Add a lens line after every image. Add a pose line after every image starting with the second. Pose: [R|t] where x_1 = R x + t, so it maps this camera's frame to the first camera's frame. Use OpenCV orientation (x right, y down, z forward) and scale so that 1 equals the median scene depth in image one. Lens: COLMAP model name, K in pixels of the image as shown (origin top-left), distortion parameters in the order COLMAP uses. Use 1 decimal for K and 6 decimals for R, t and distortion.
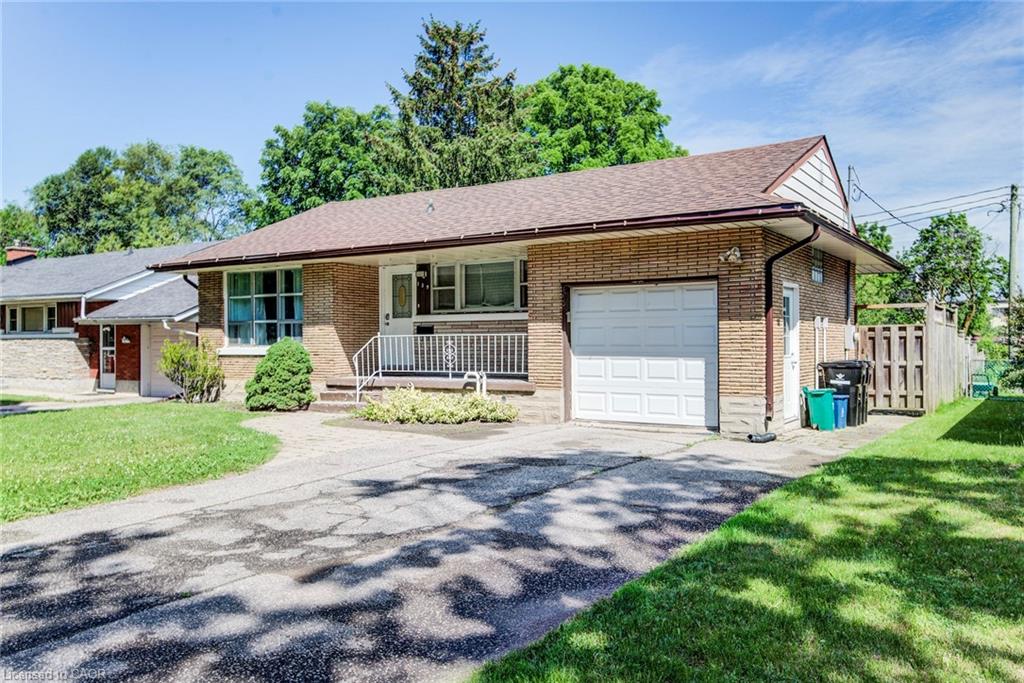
lens RADIAL K [[759.6, 0, 512.0], [0, 759.6, 341.5], [0, 0, 1]] dist [0.000071, -0.000879]
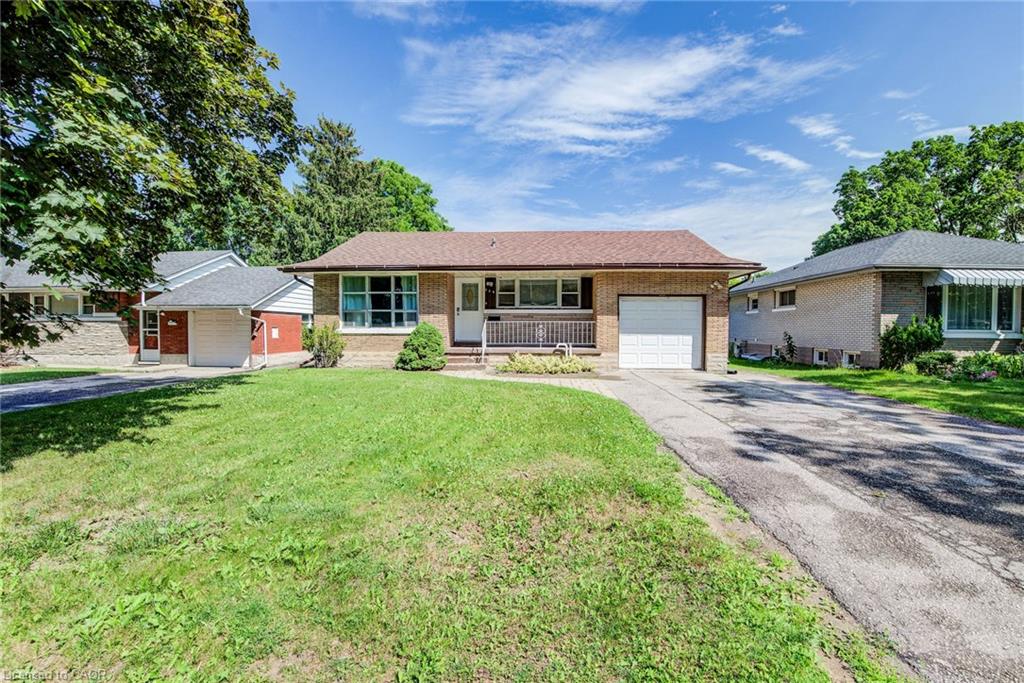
lens RADIAL K [[429.3, 0, 512.0], [0, 429.3, 341.5], [0, 0, 1]] dist [-0.049070, -0.000063]
pose [[0.880433, -0.010435, 0.474056, -0.525552], [-0.006477, 0.999400, 0.034027, 0.002946], [-0.474127, -0.033029, 0.879837, 0.173914]]
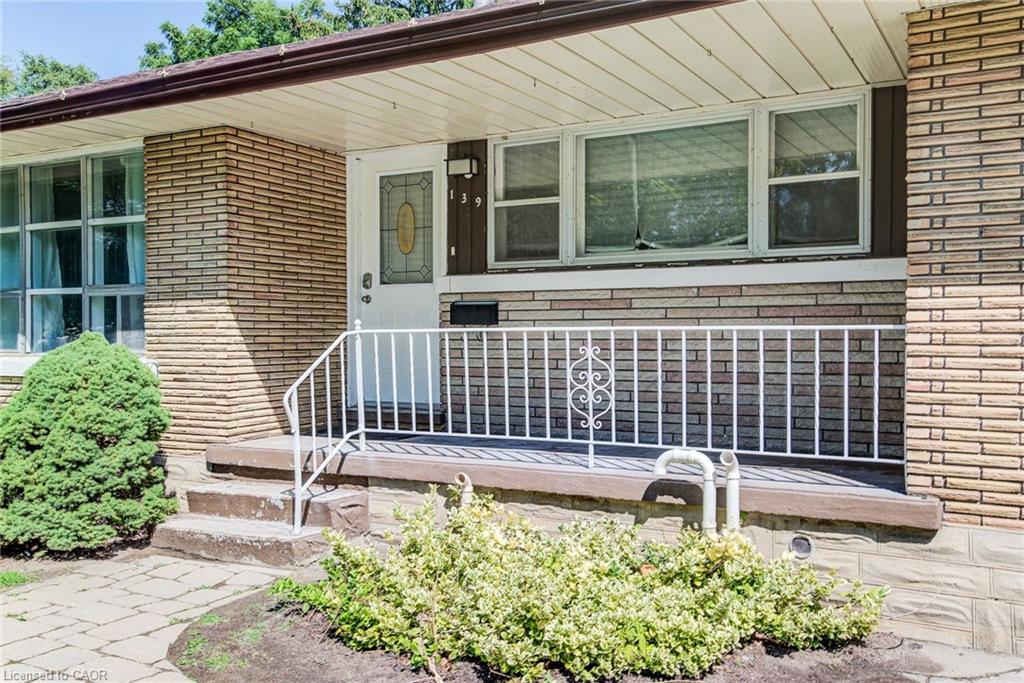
lens RADIAL K [[907.9, 0, 512.0], [0, 907.9, 341.5], [0, 0, 1]] dist [0.014080, 0.010685]
pose [[0.998741, 0.001463, 0.050151, -0.119919], [-0.001932, 0.999955, 0.009306, -0.005707], [-0.050135, -0.009391, 0.998698, 0.554781]]
